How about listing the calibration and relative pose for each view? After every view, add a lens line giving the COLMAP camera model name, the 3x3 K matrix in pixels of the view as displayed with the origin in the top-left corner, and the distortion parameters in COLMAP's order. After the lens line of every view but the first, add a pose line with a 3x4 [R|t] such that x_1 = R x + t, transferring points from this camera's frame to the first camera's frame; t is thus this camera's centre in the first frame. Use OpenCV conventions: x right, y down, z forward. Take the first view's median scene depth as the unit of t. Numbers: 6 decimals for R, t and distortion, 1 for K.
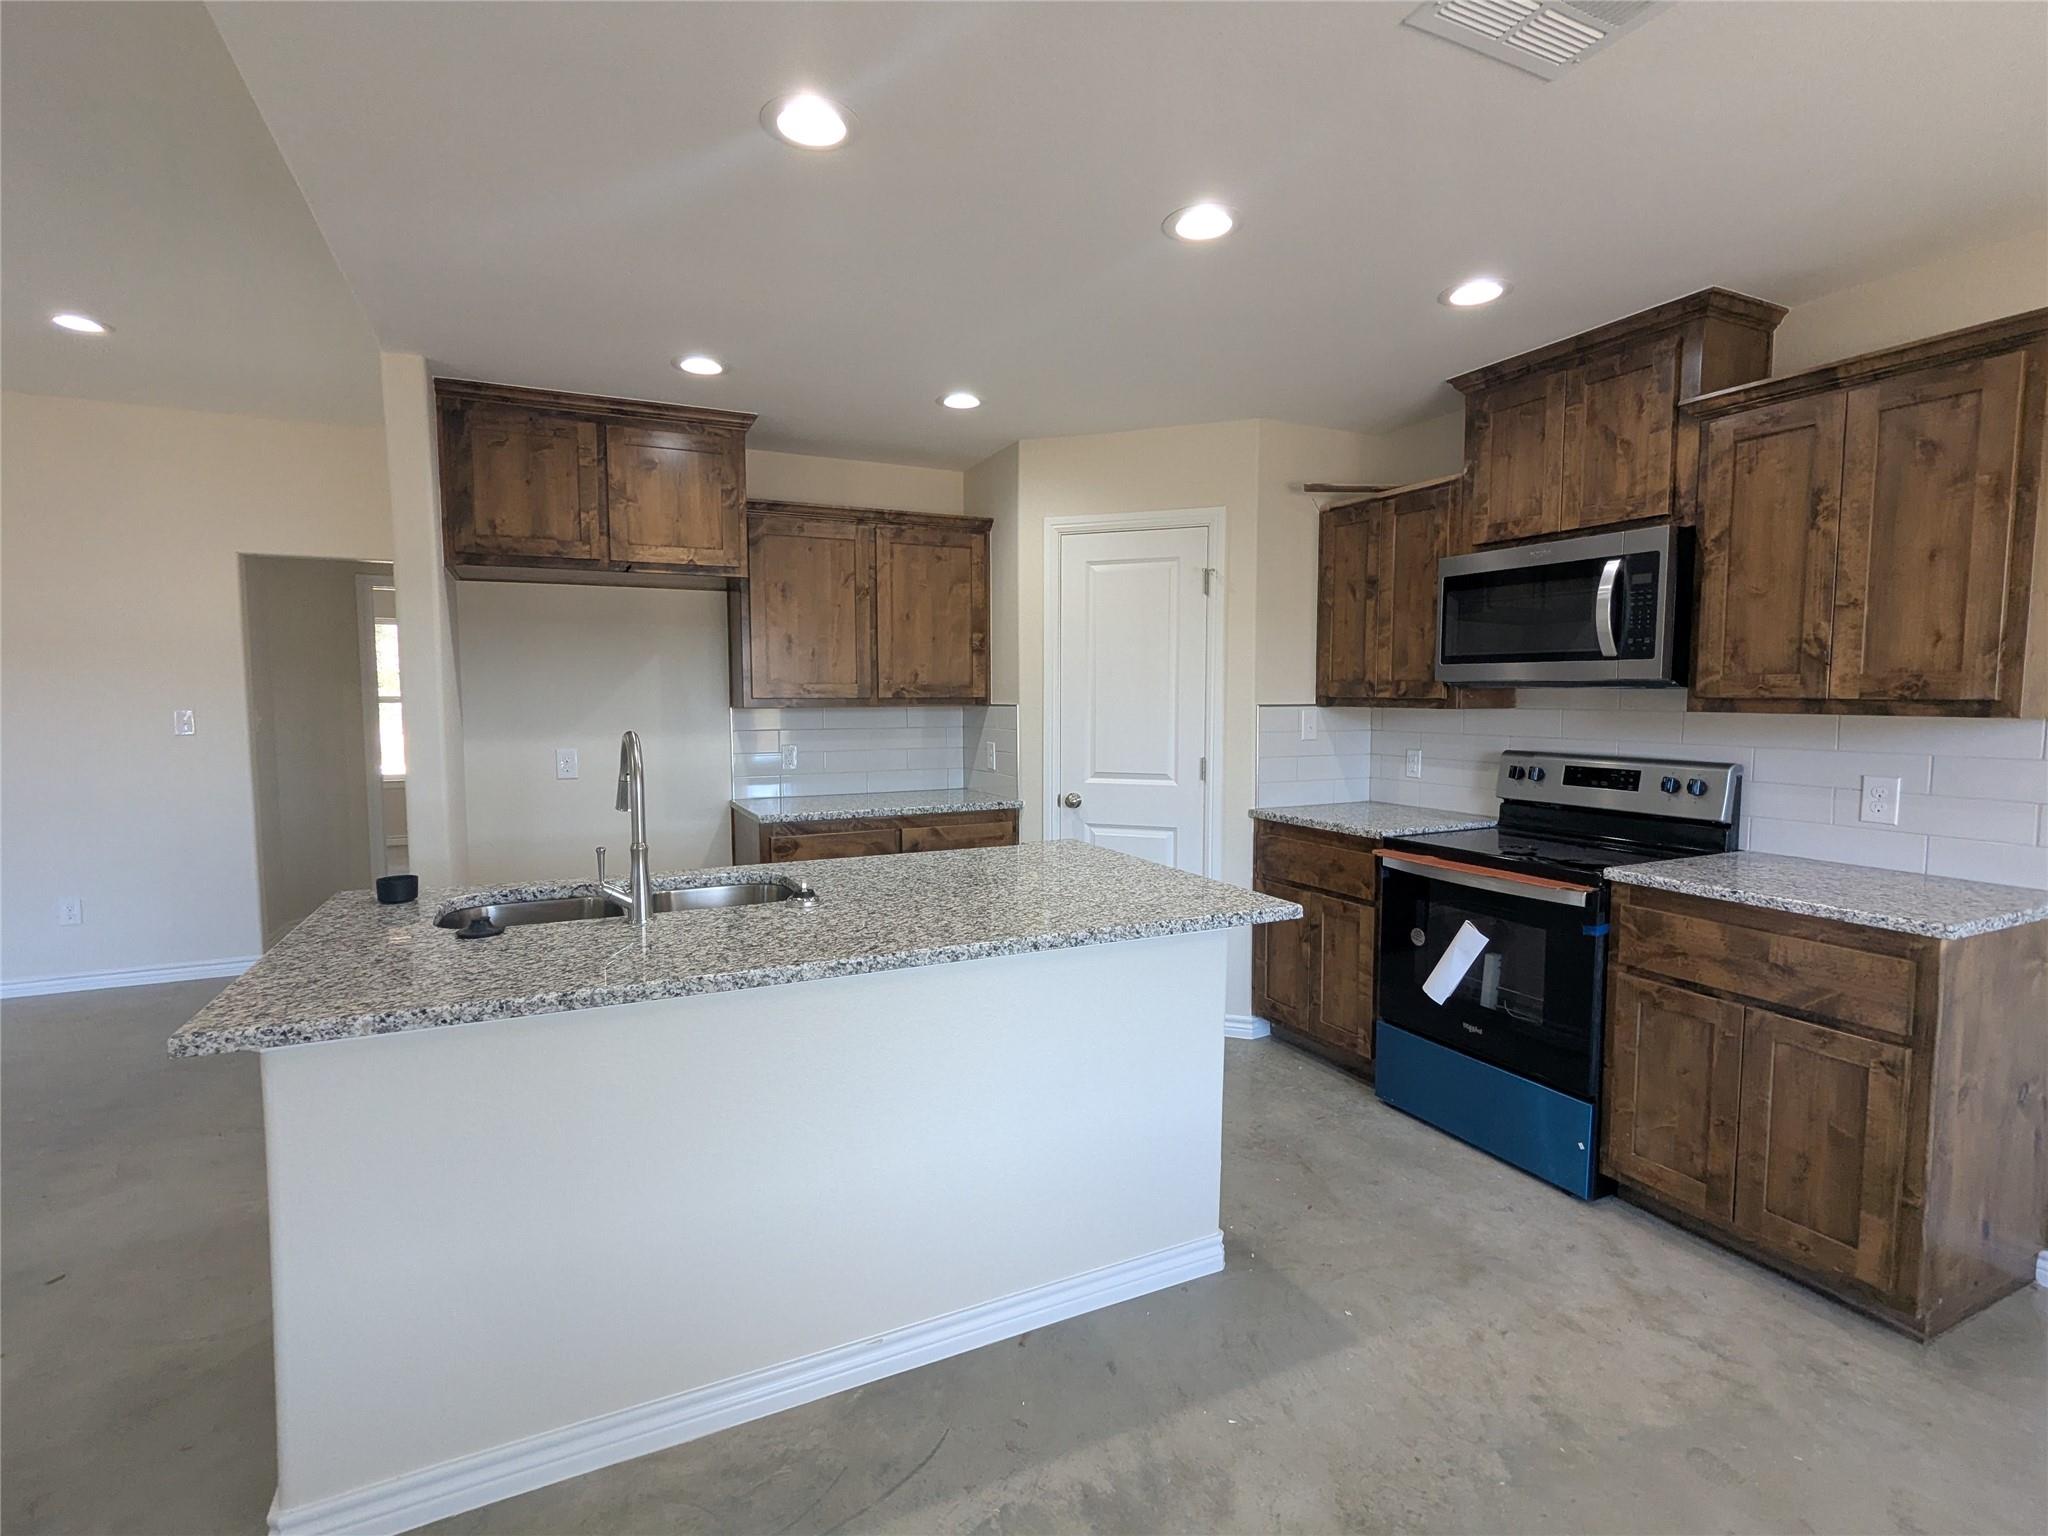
lens RADIAL K [[966.4, 0, 1026.2], [0, 966.4, 766.8], [0, 0, 1]] dist [-0.003480, 0.002685]
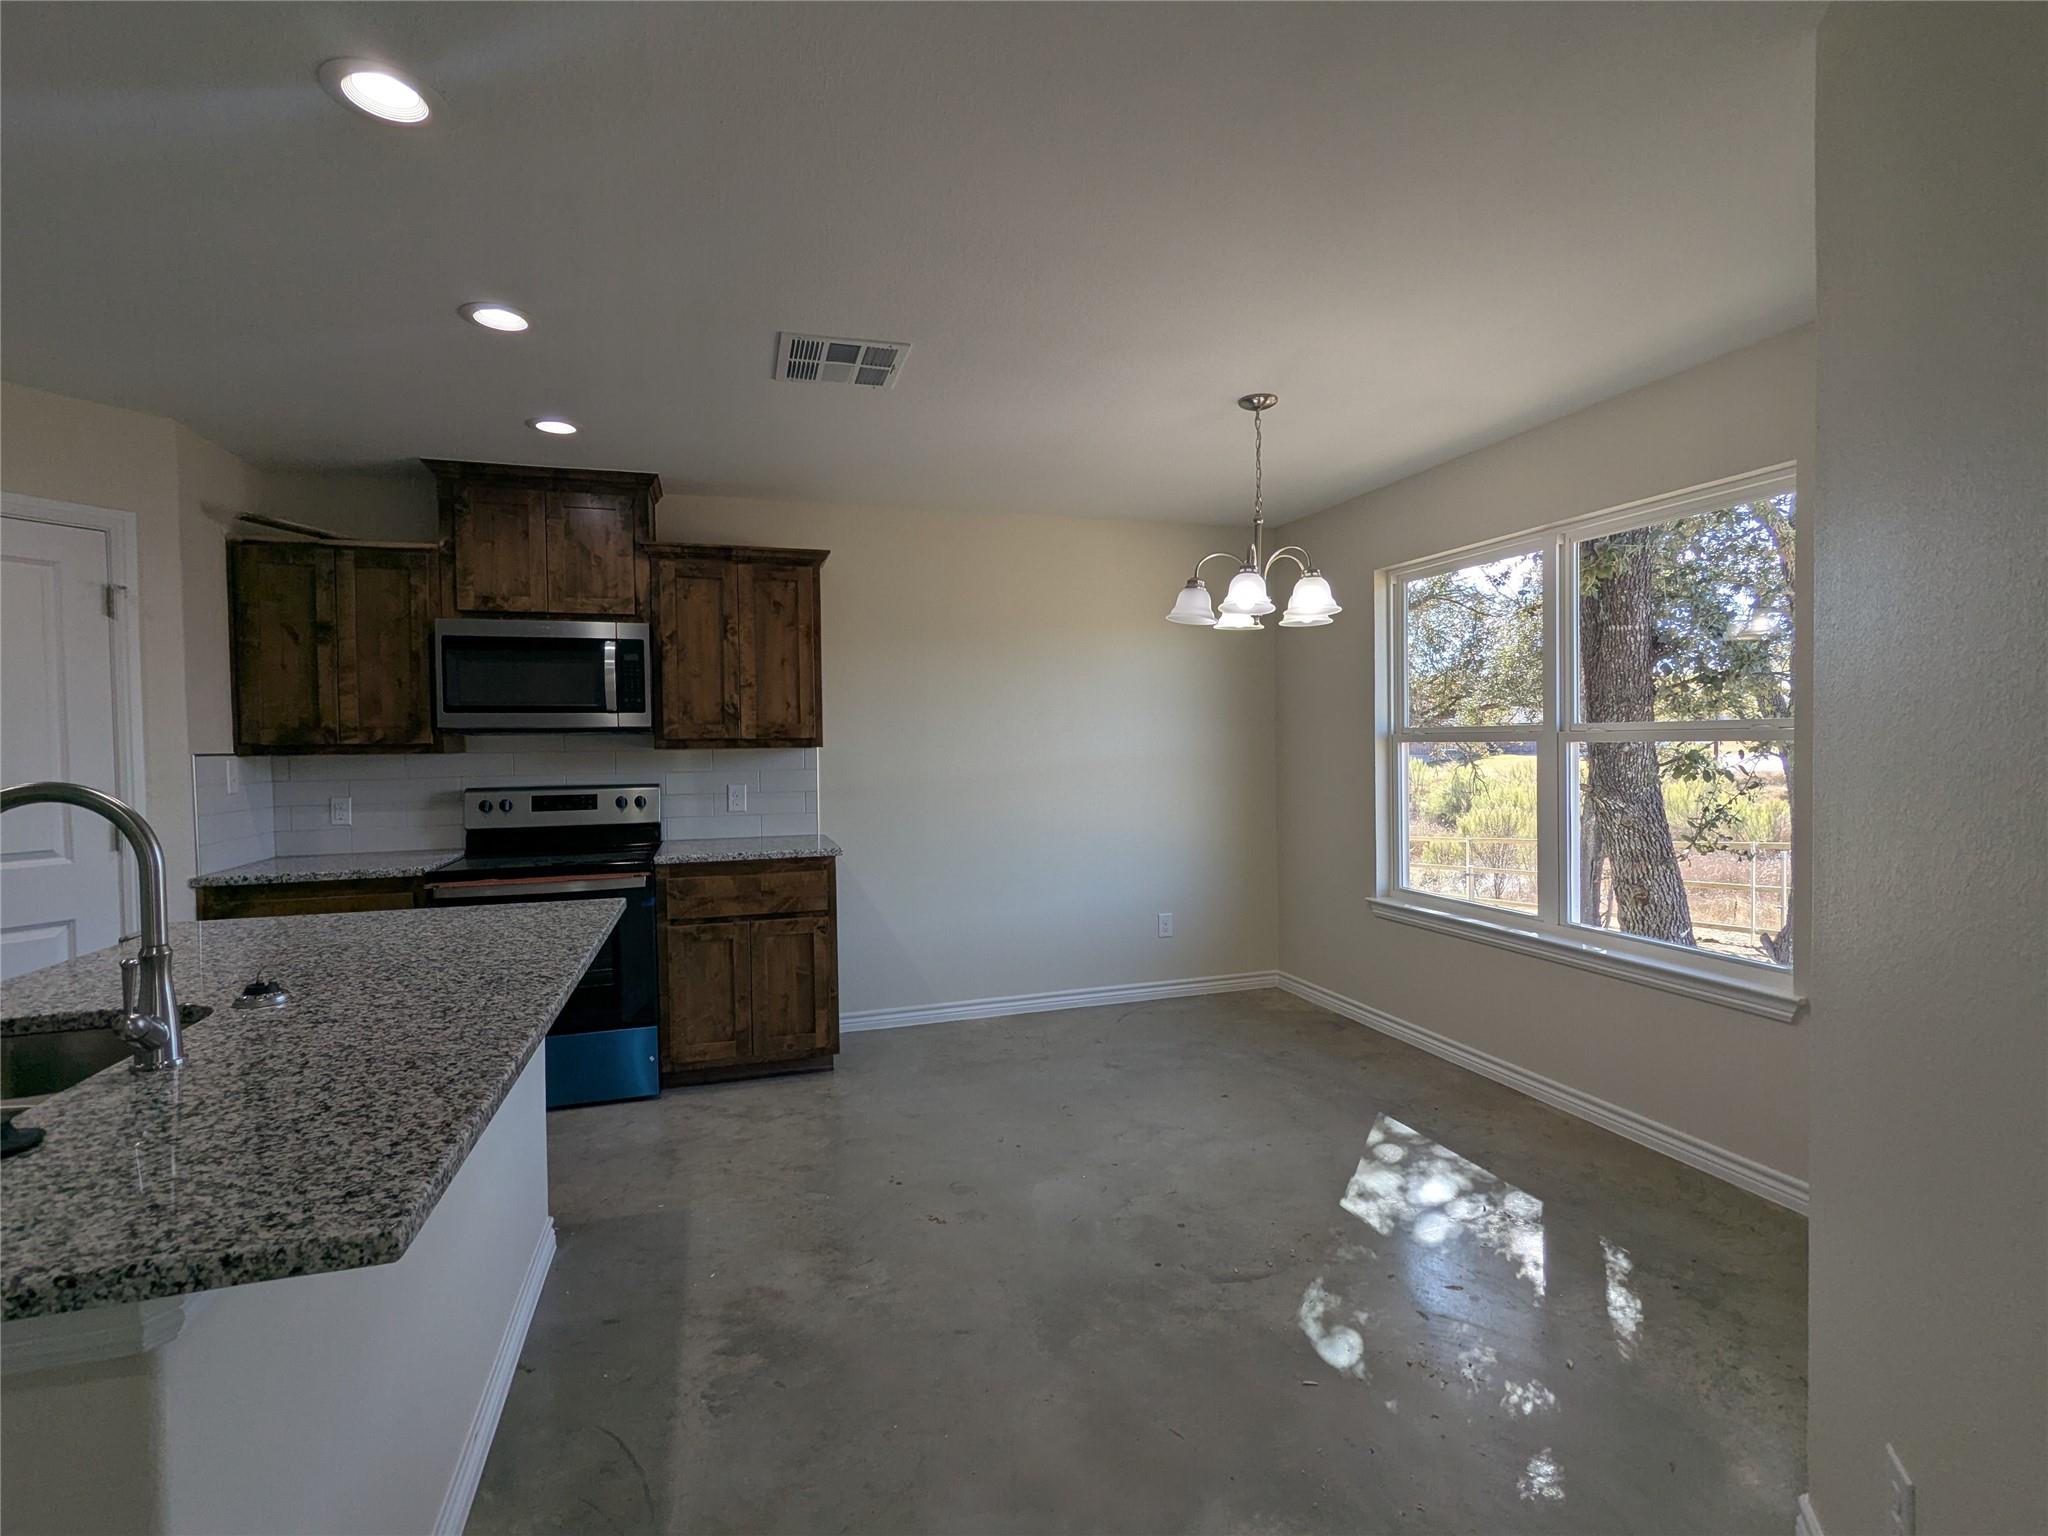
lens RADIAL K [[966.4, 0, 1019.7], [0, 966.4, 768.5], [0, 0, 1]] dist [-0.003480, 0.002685]
pose [[0.150030, -0.028574, 0.988268, -0.690752], [0.089465, 0.995874, 0.015212, 0.000575], [-0.984625, 0.086133, 0.151967, 0.218729]]
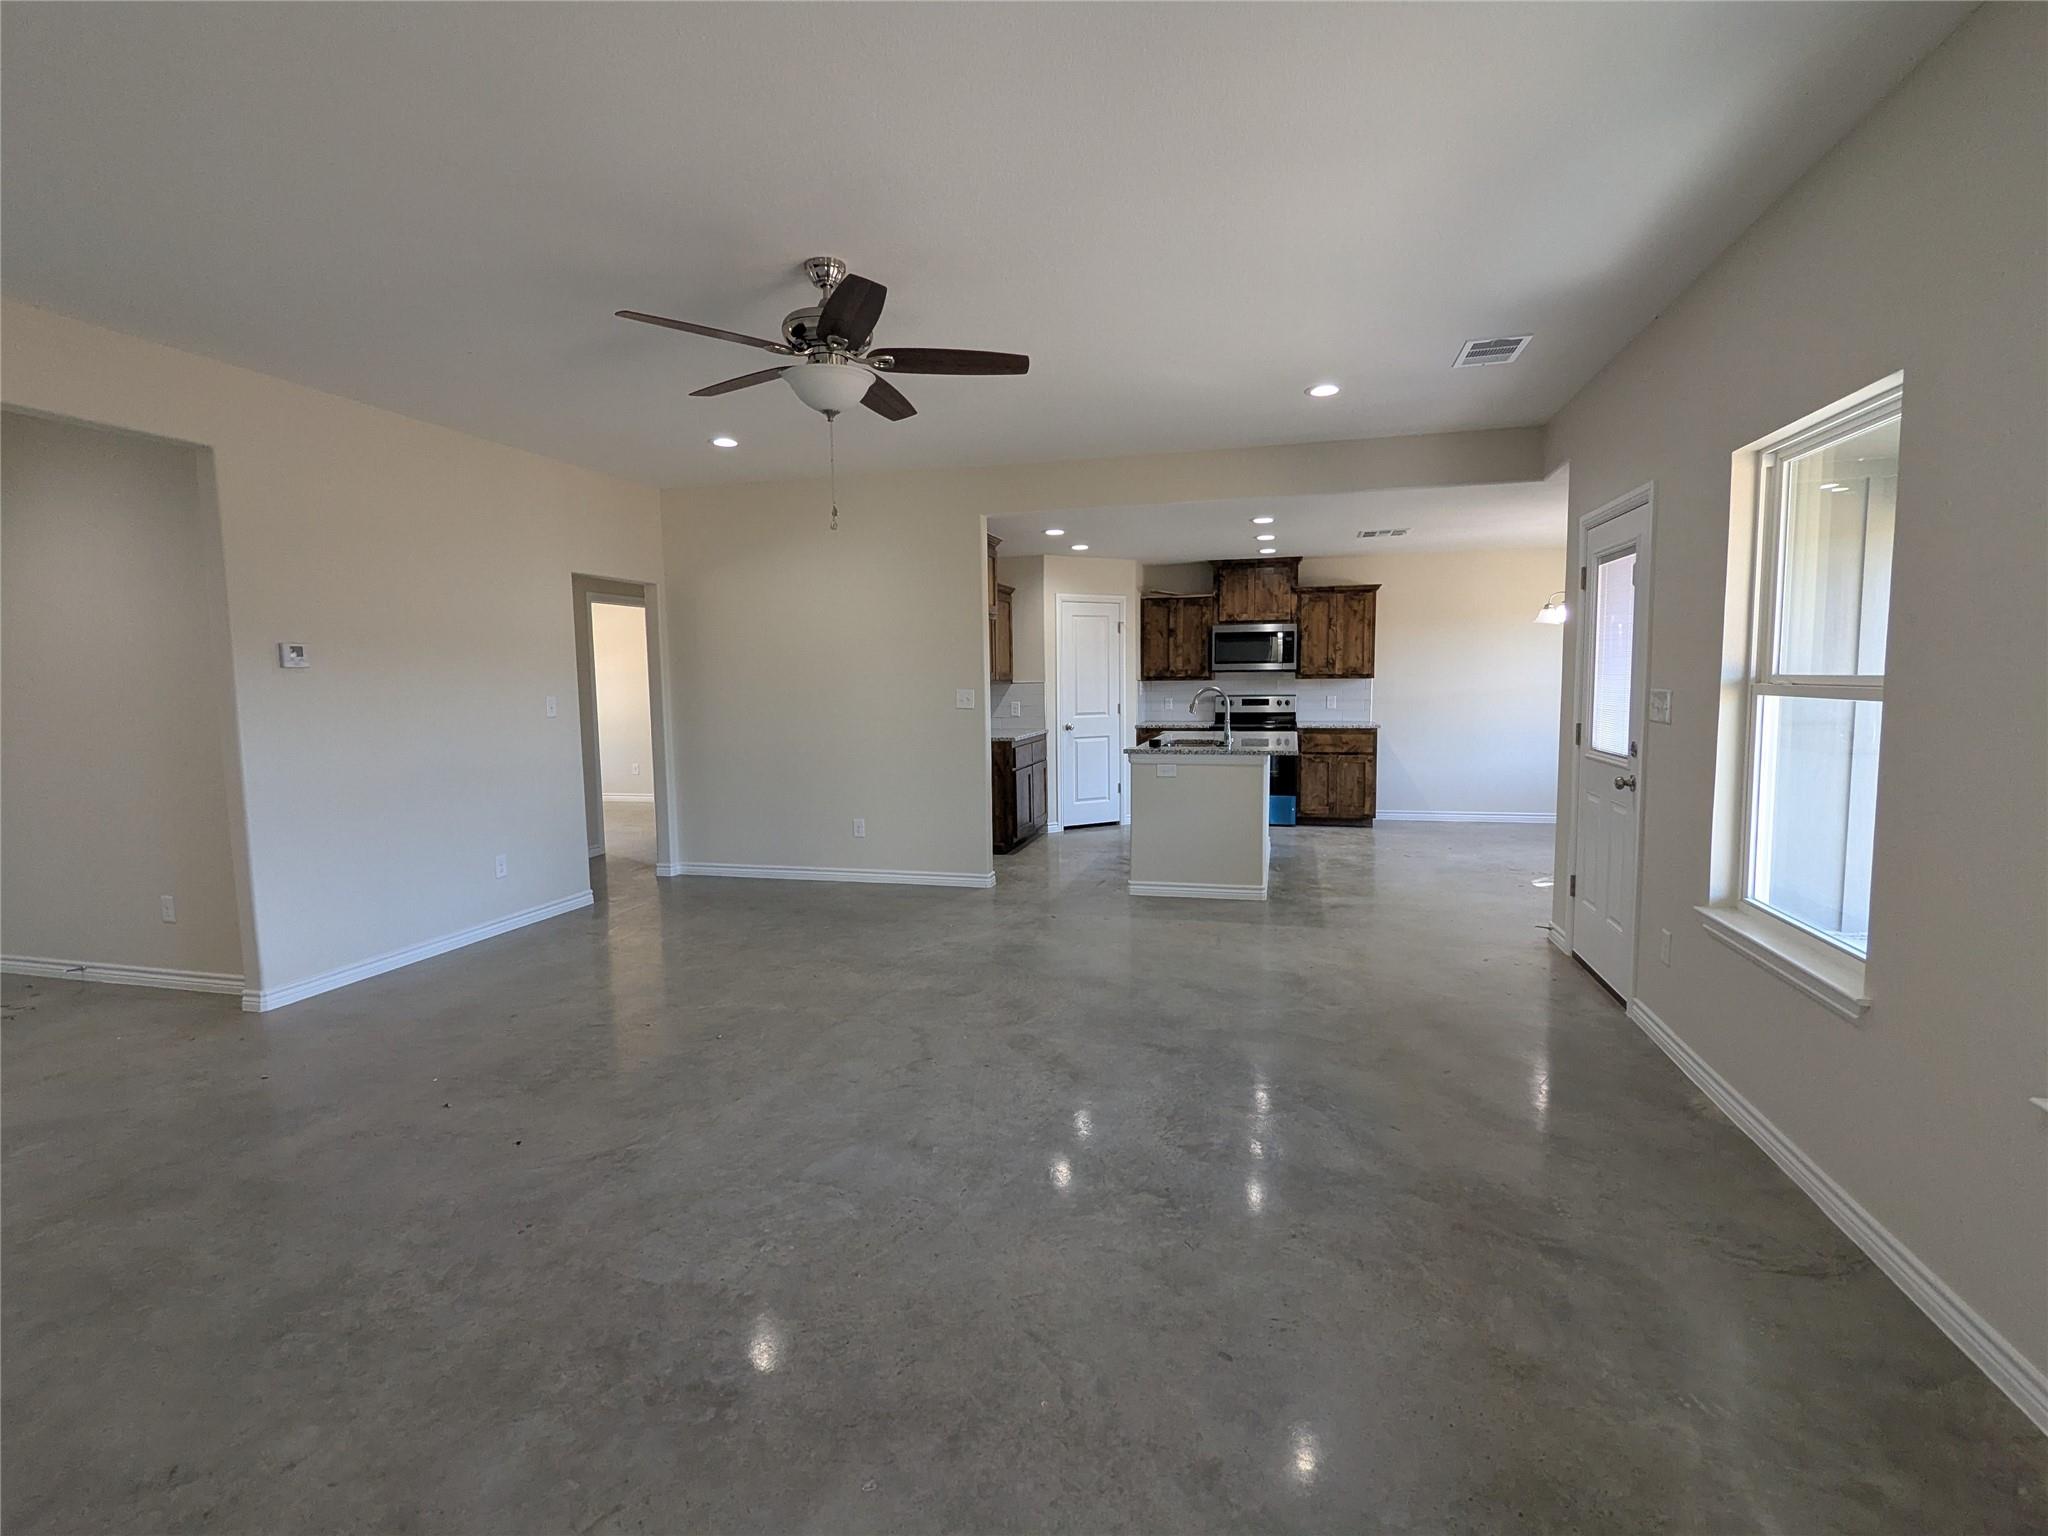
lens RADIAL K [[966.4, 0, 1012.3], [0, 966.4, 766.5], [0, 0, 1]] dist [-0.003480, 0.002685]
pose [[0.663388, -0.077701, 0.744231, -2.448092], [0.069710, 0.996686, 0.041921, 0.036512], [-0.745022, 0.024070, 0.666606, -0.486343]]
